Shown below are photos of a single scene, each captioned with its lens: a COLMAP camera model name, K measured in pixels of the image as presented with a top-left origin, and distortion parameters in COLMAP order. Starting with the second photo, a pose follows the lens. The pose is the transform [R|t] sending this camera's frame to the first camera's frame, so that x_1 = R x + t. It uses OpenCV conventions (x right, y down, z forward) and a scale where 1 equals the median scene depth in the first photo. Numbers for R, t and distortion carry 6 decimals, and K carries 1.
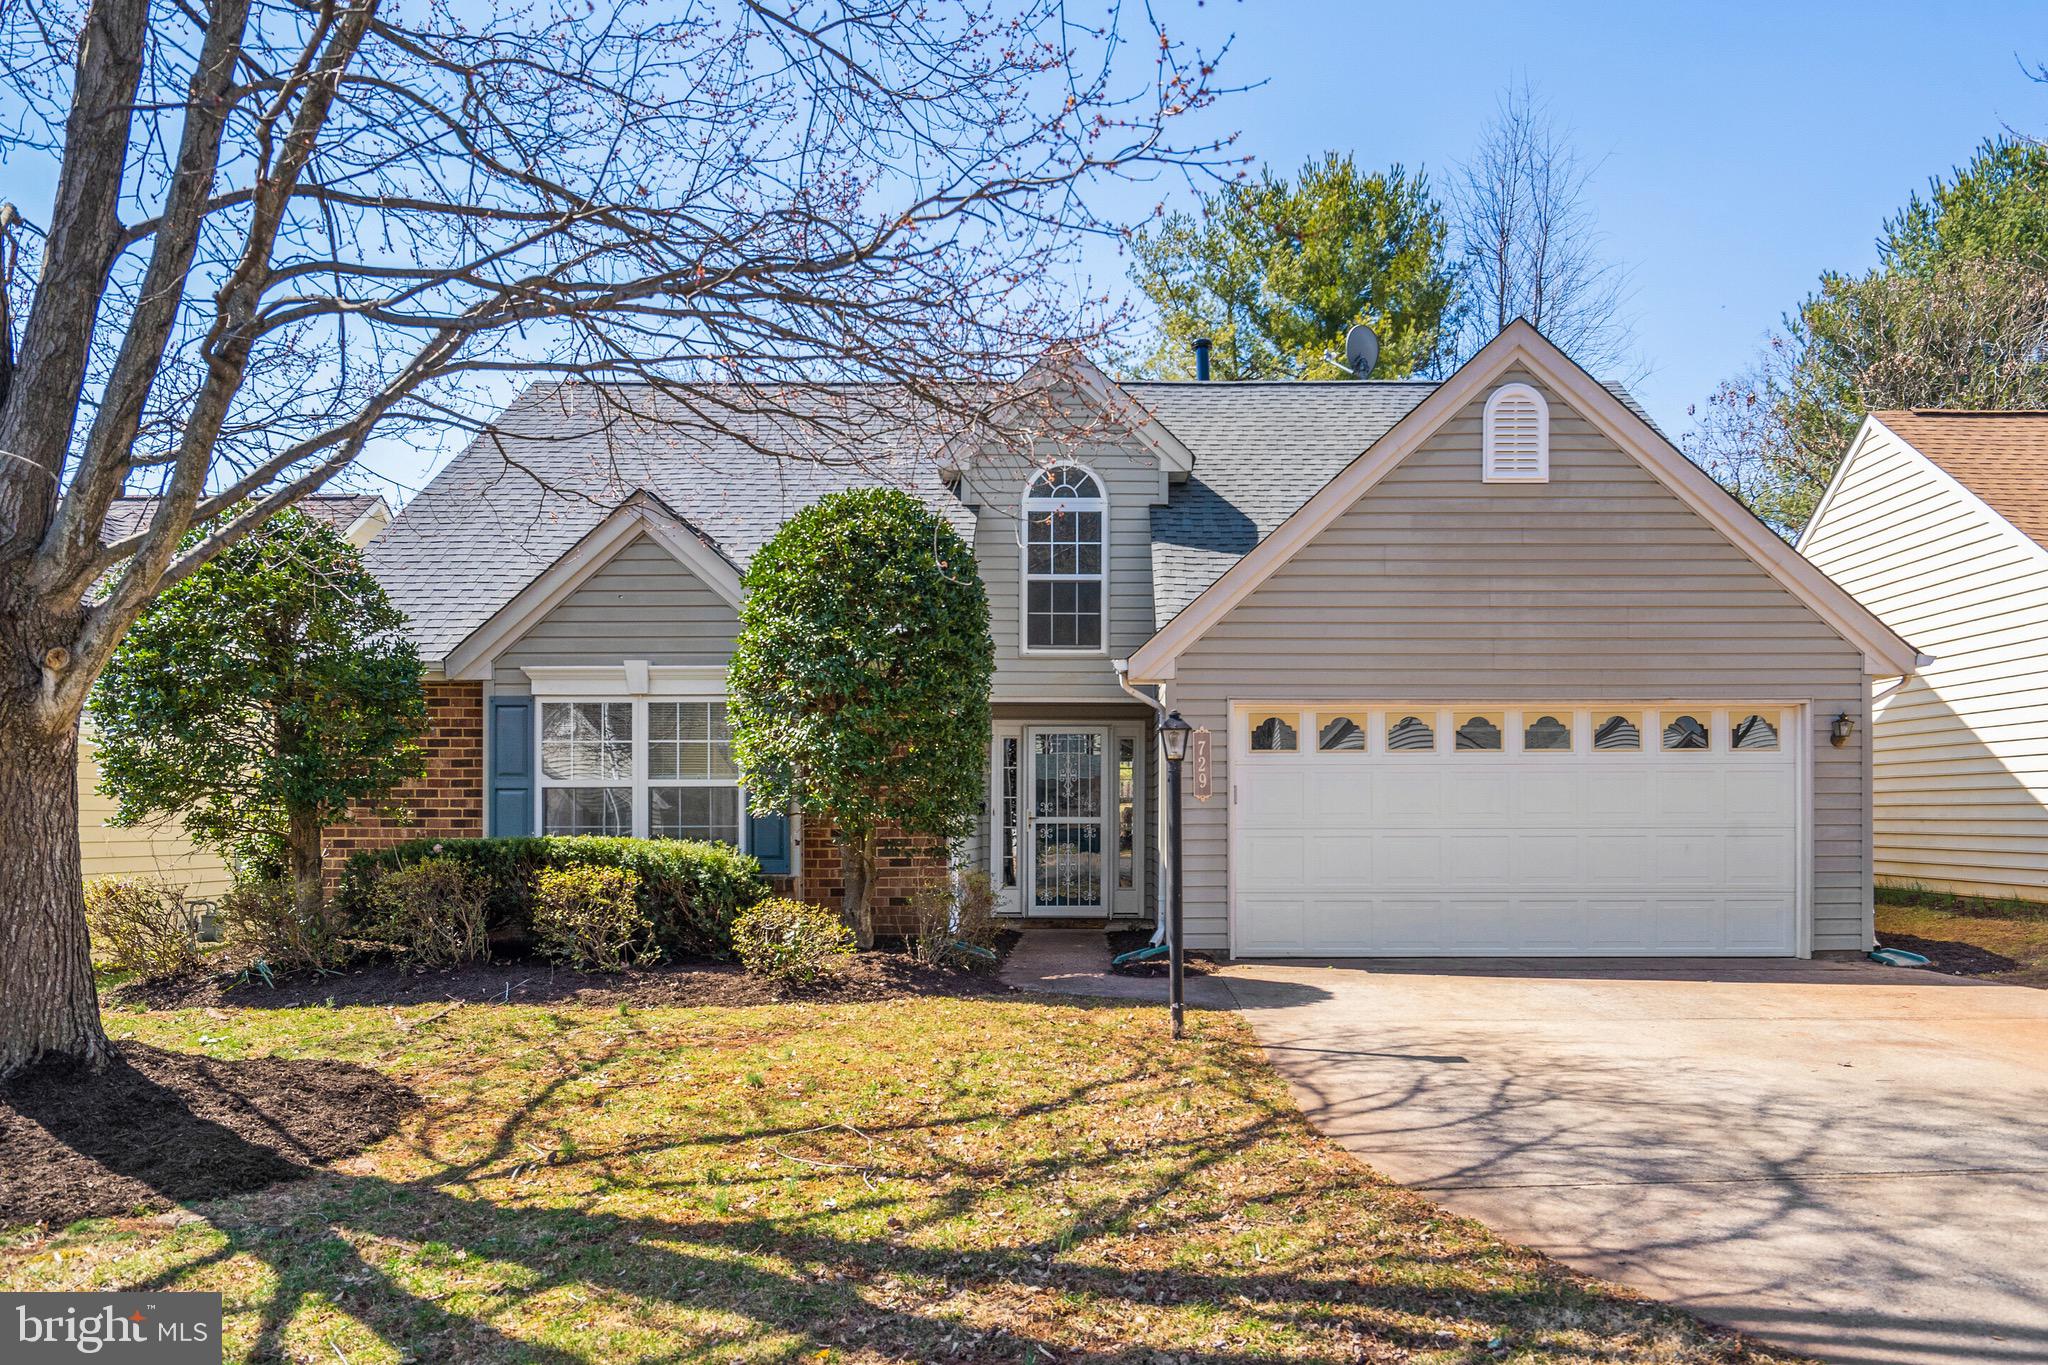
lens RADIAL K [[1485.9, 0, 1024.0], [0, 1485.9, 682.5], [0, 0, 1]] dist [0.030053, -0.003771]
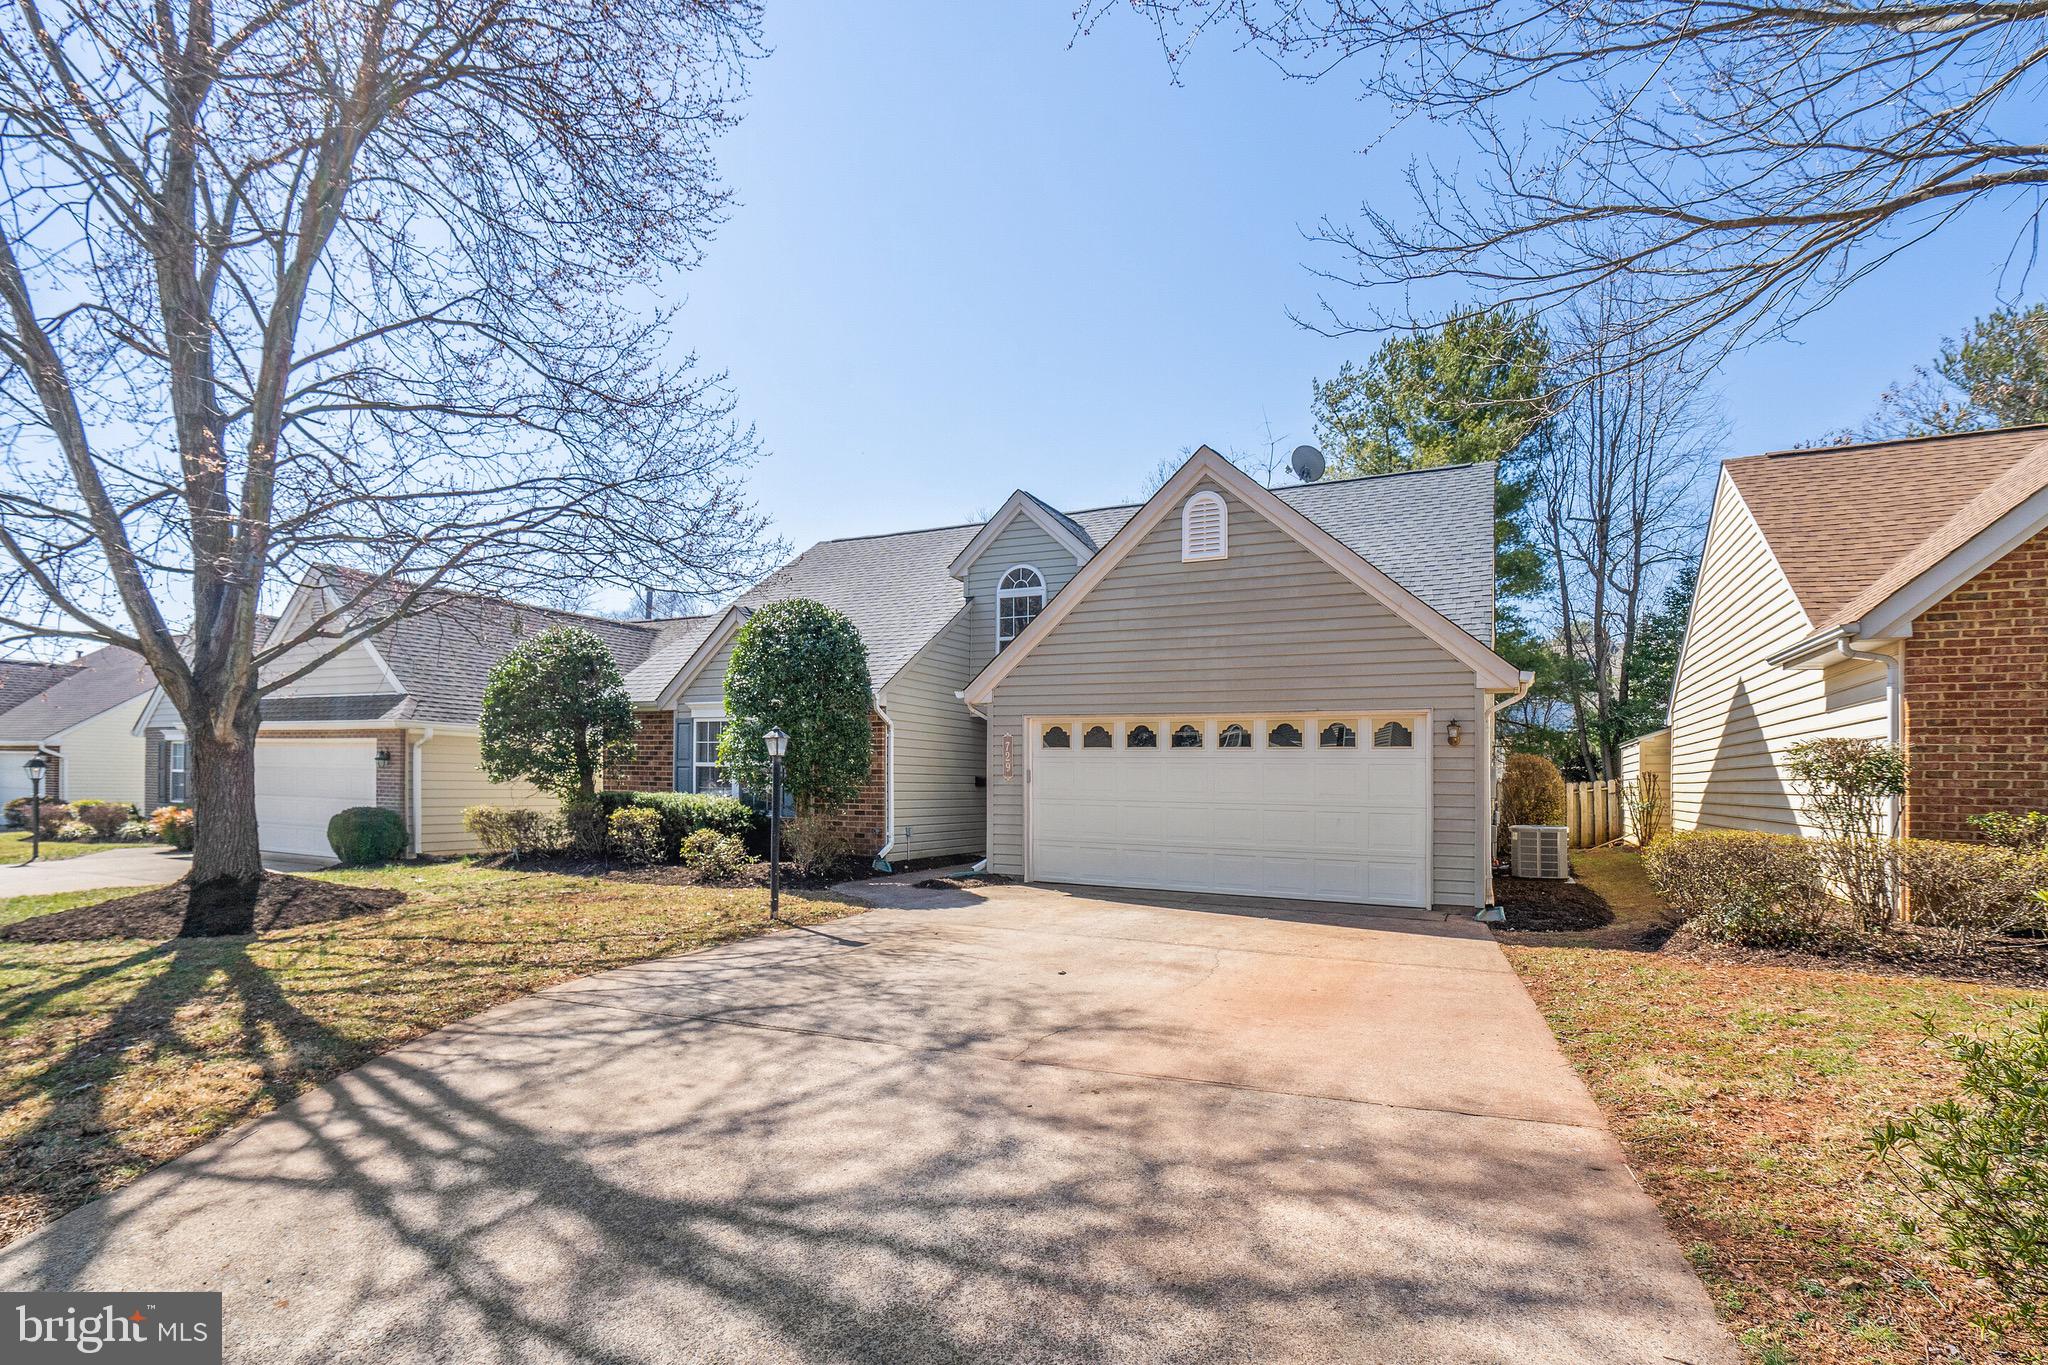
lens RADIAL K [[945.0, 0, 1000.4], [0, 945.0, 695.4], [0, 0, 1]] dist [0.000325, 0.000110]
pose [[0.888968, -0.022057, -0.457438, 0.567249], [0.020407, 0.999755, -0.008548, -0.001290], [0.457515, -0.001736, 0.889200, 0.106577]]
